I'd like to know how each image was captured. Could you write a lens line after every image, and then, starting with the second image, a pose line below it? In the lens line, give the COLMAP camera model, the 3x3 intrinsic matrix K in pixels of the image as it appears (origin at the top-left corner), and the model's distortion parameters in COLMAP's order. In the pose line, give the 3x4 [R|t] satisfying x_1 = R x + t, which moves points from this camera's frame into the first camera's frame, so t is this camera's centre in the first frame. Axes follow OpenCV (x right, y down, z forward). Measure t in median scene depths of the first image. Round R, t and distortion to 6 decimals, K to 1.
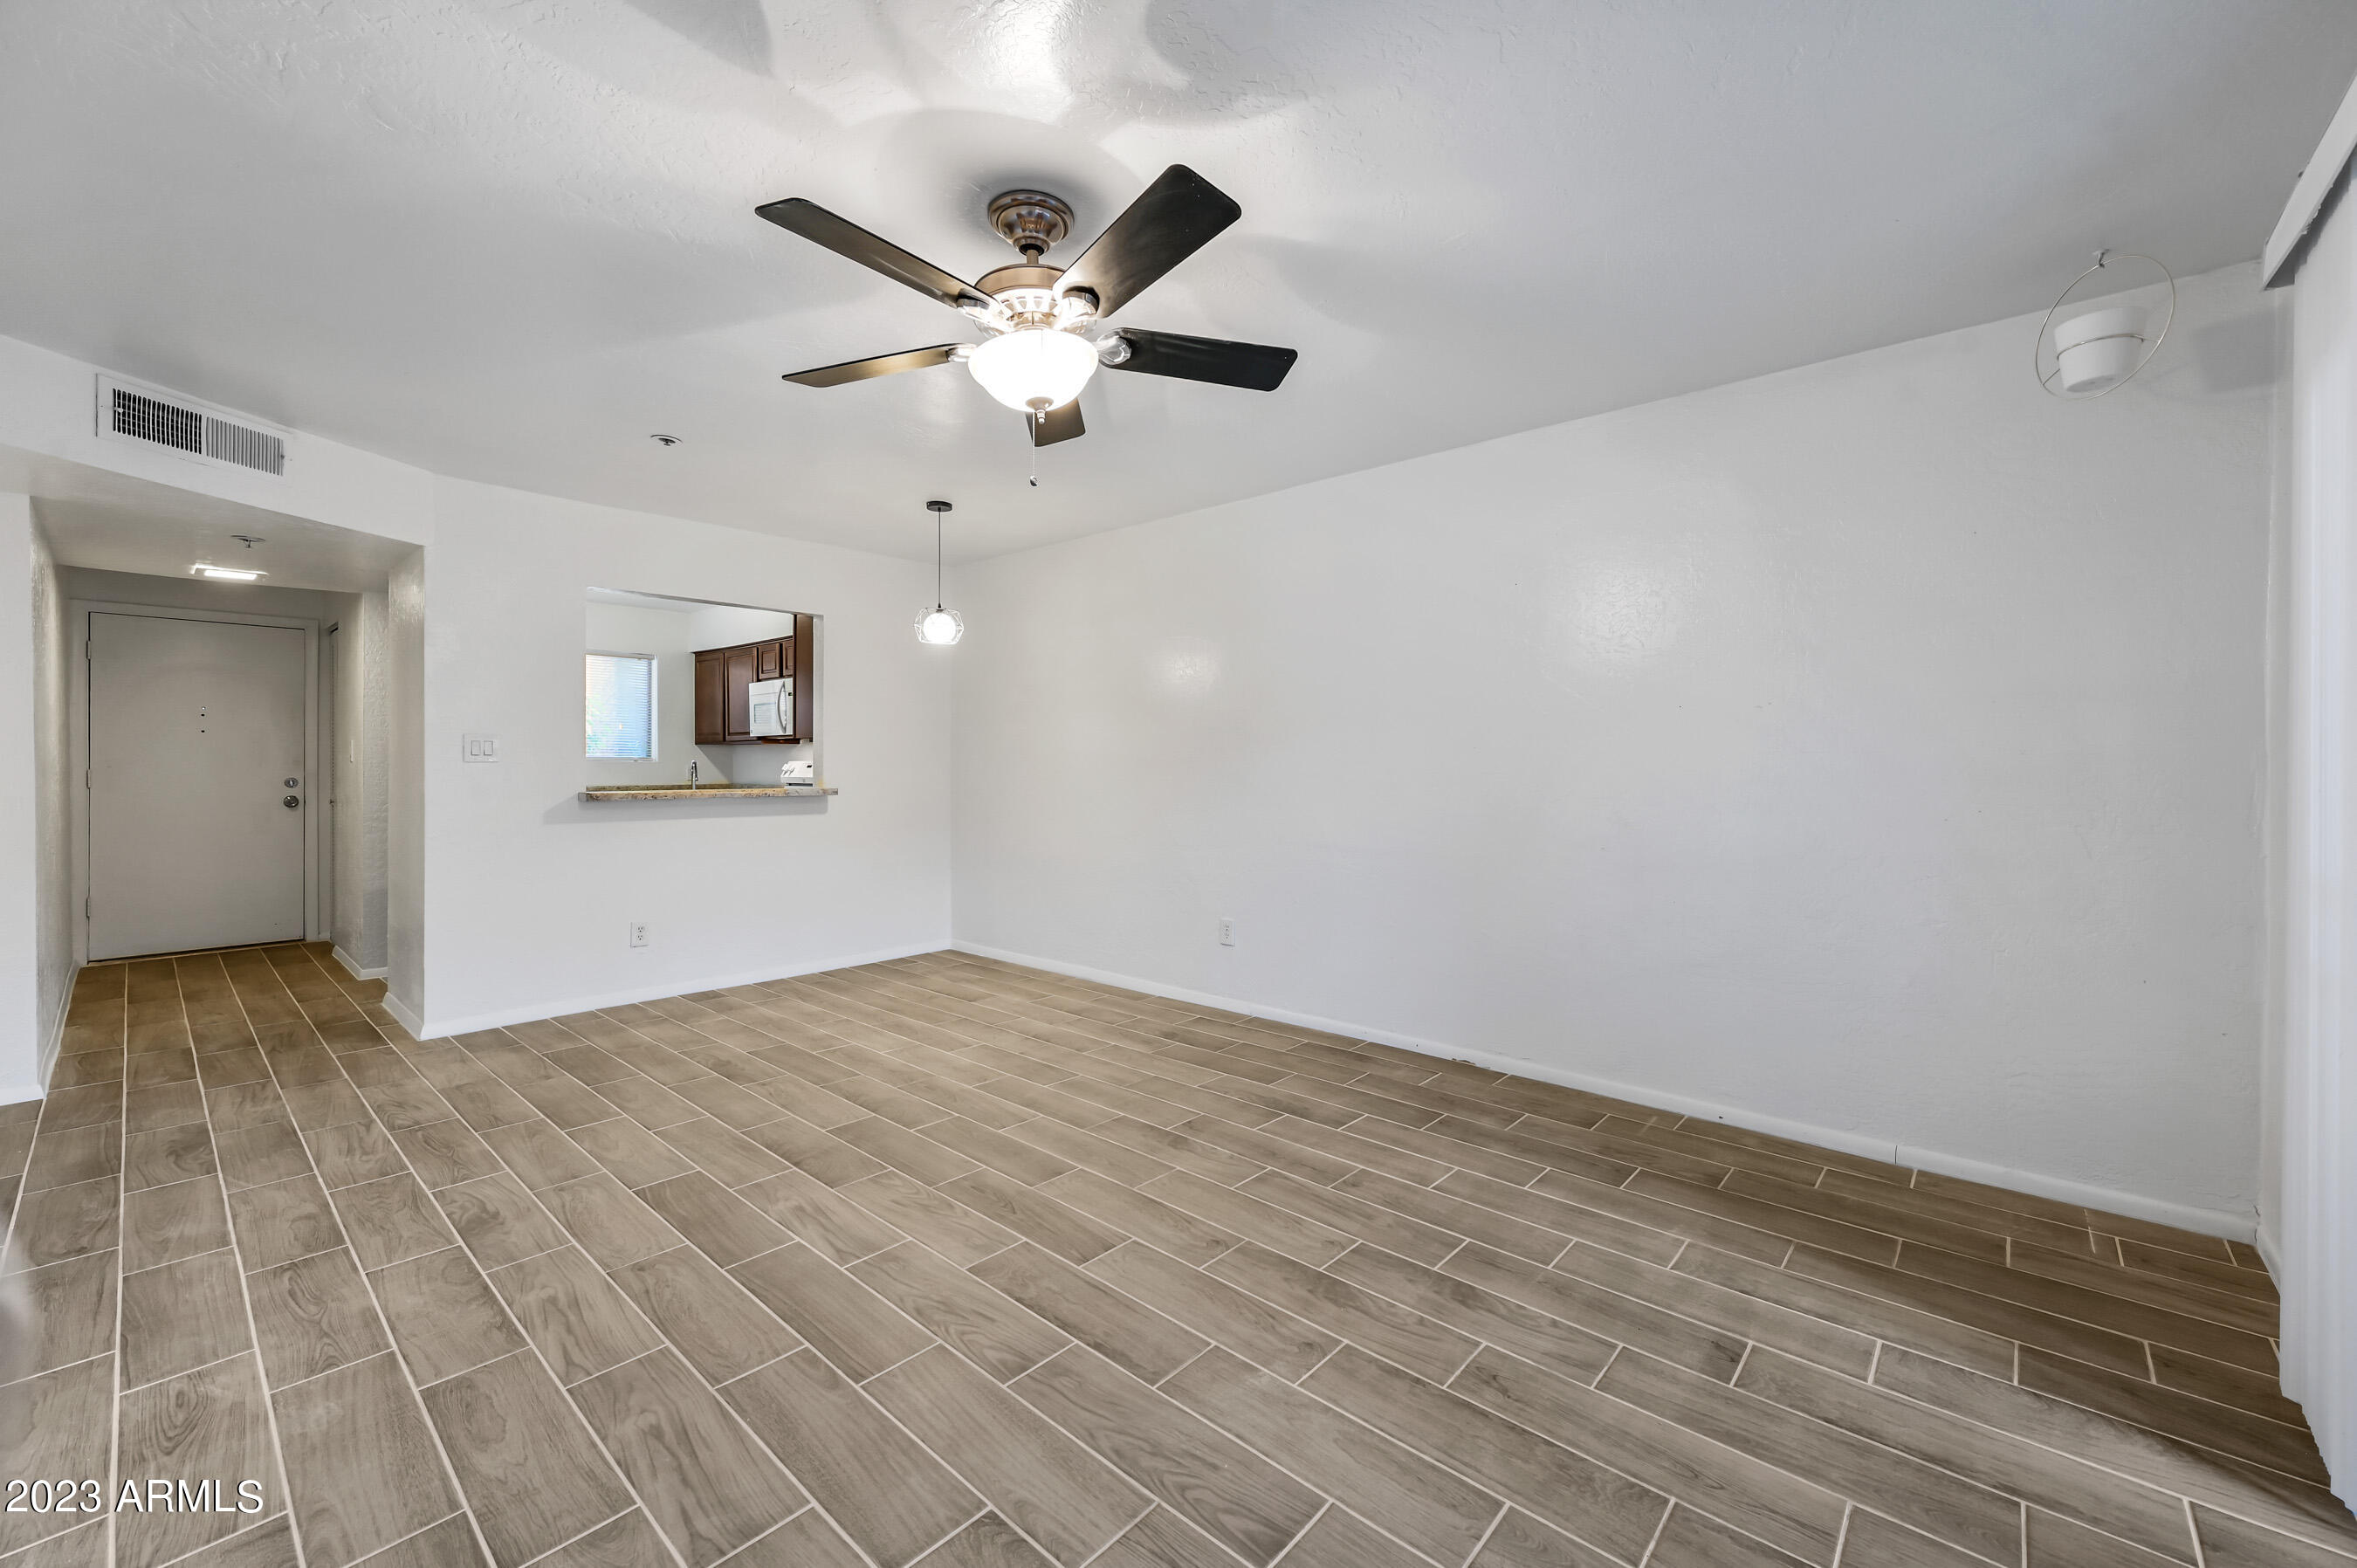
lens RADIAL K [[939.4, 0, 1182.3], [0, 939.4, 774.4], [0, 0, 1]] dist [-0.002811, 0.001611]
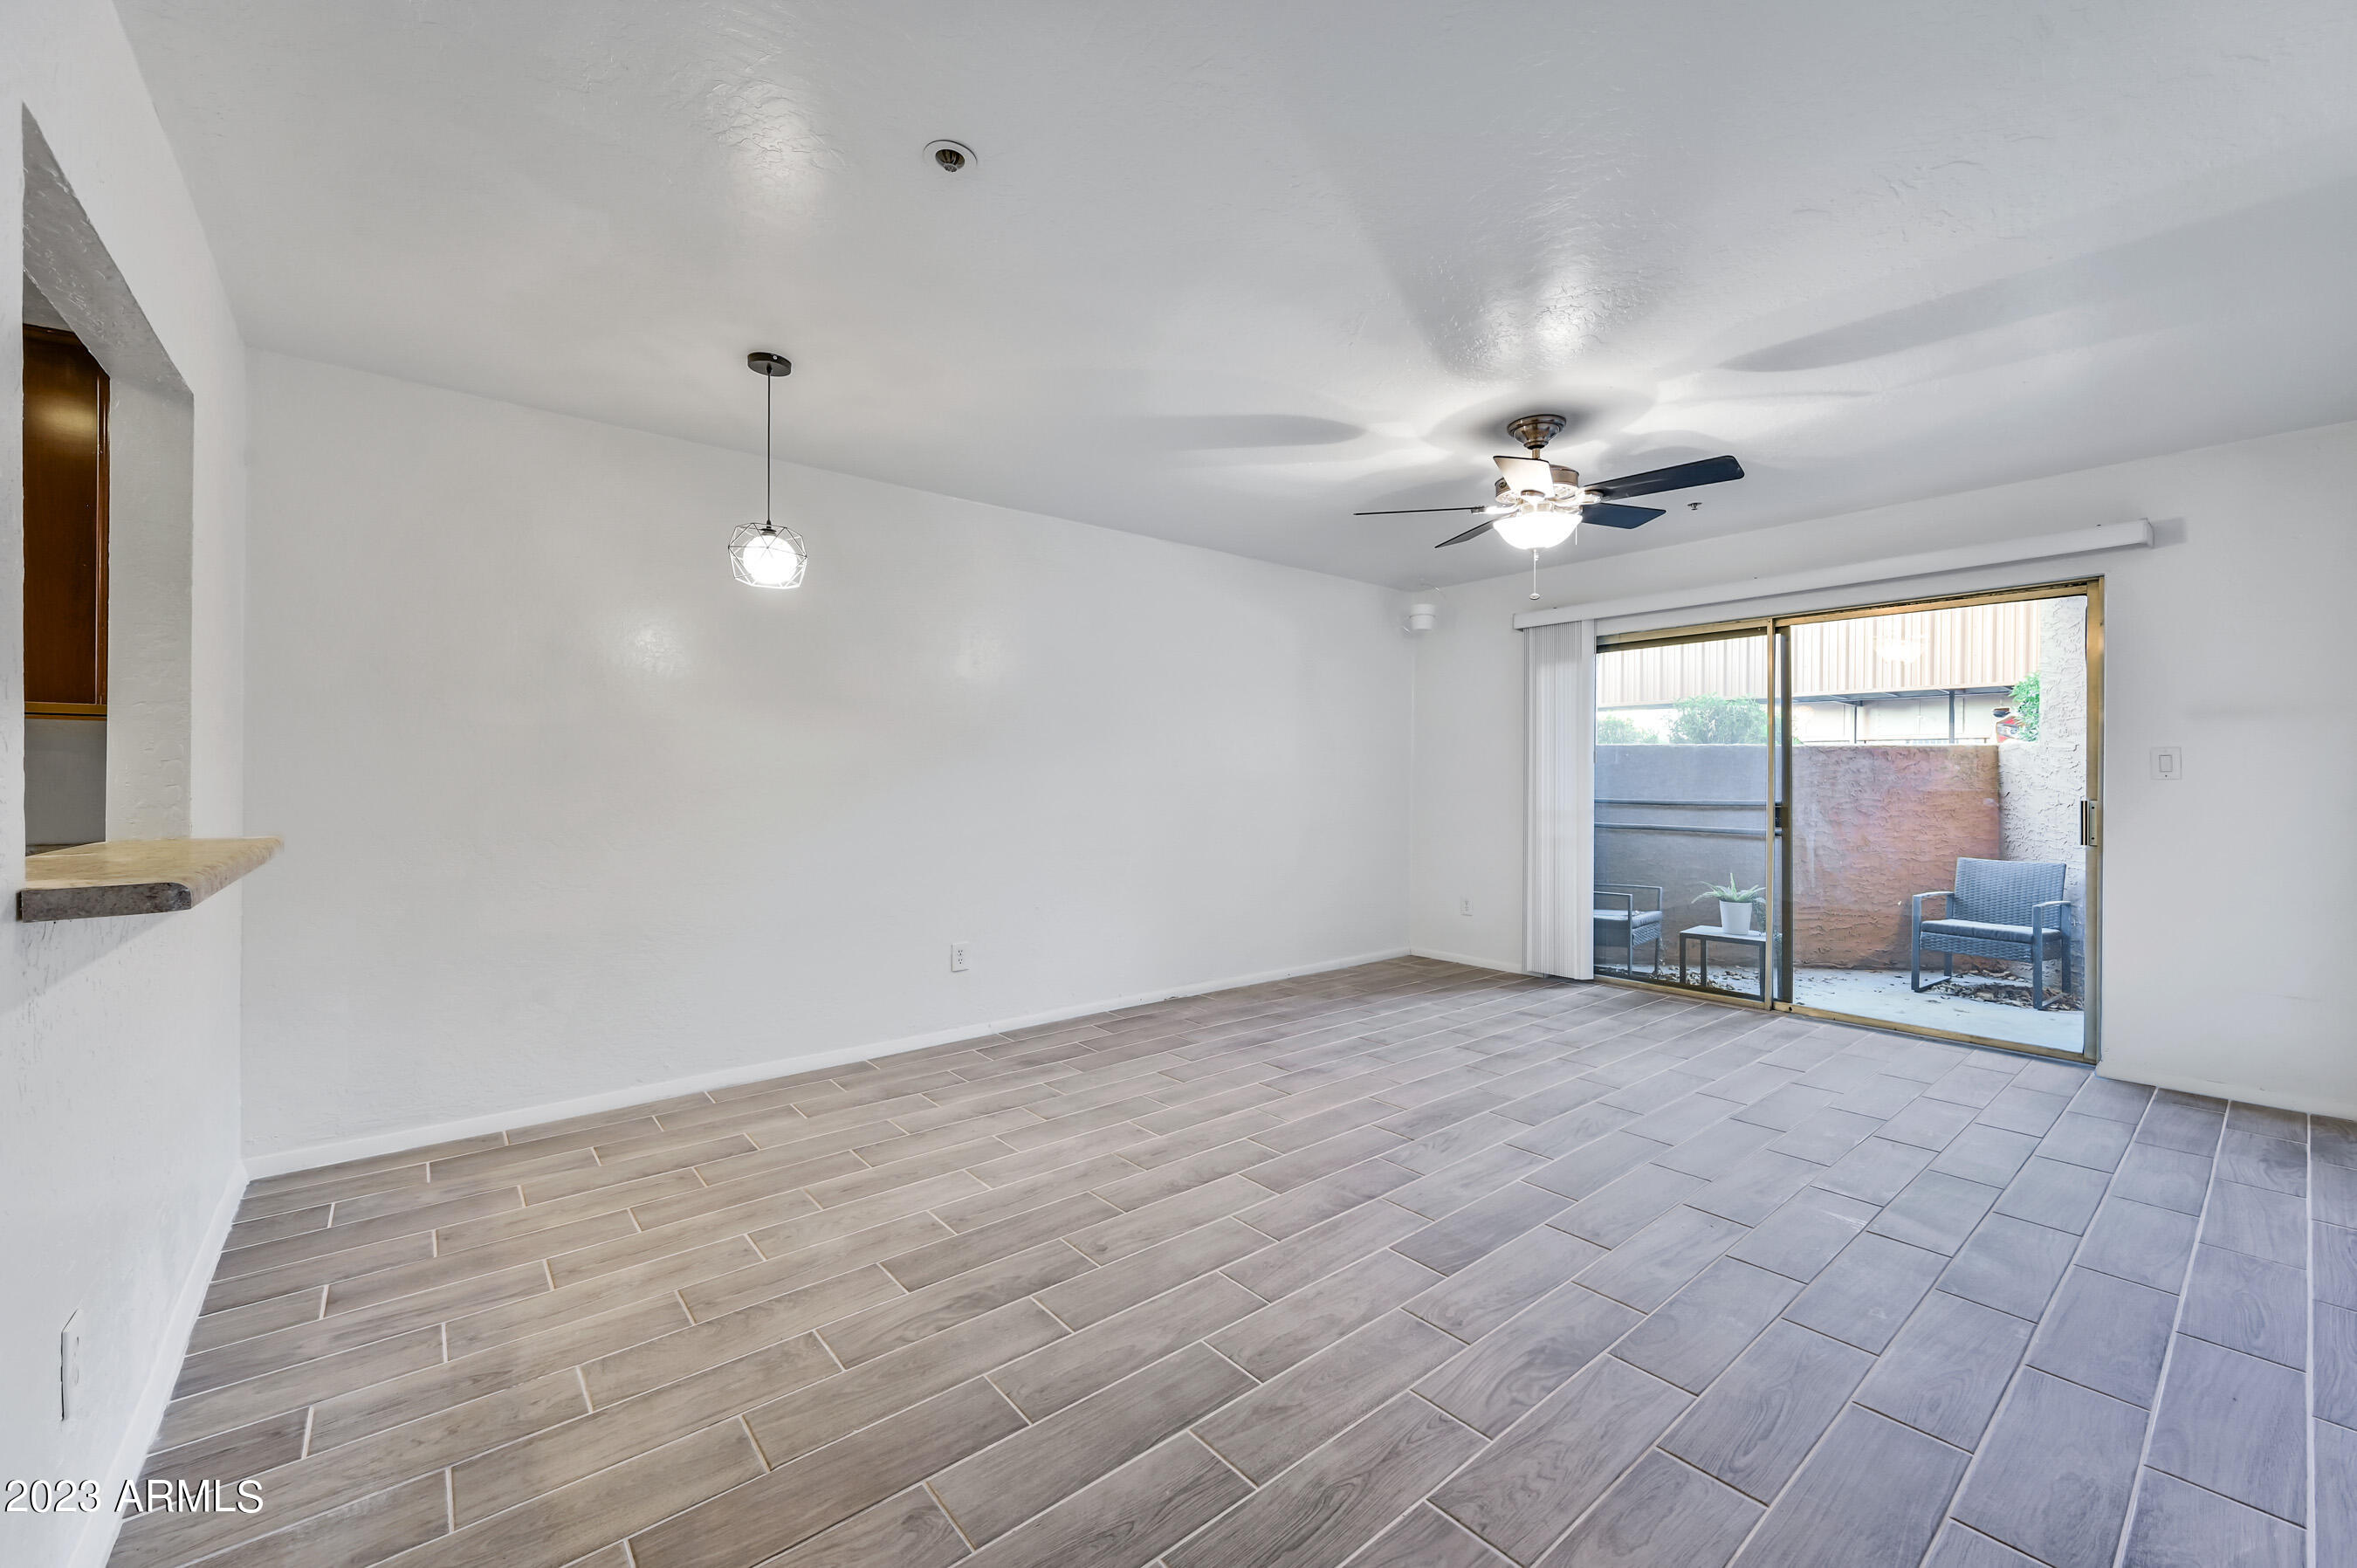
lens RADIAL K [[939.4, 0, 1178.5], [0, 939.4, 782.5], [0, 0, 1]] dist [-0.002811, 0.001611]
pose [[0.143731, -0.004351, 0.989607, -1.081315], [0.006509, 0.999973, 0.003451, -0.012070], [-0.989595, 0.005945, 0.143756, 0.819197]]
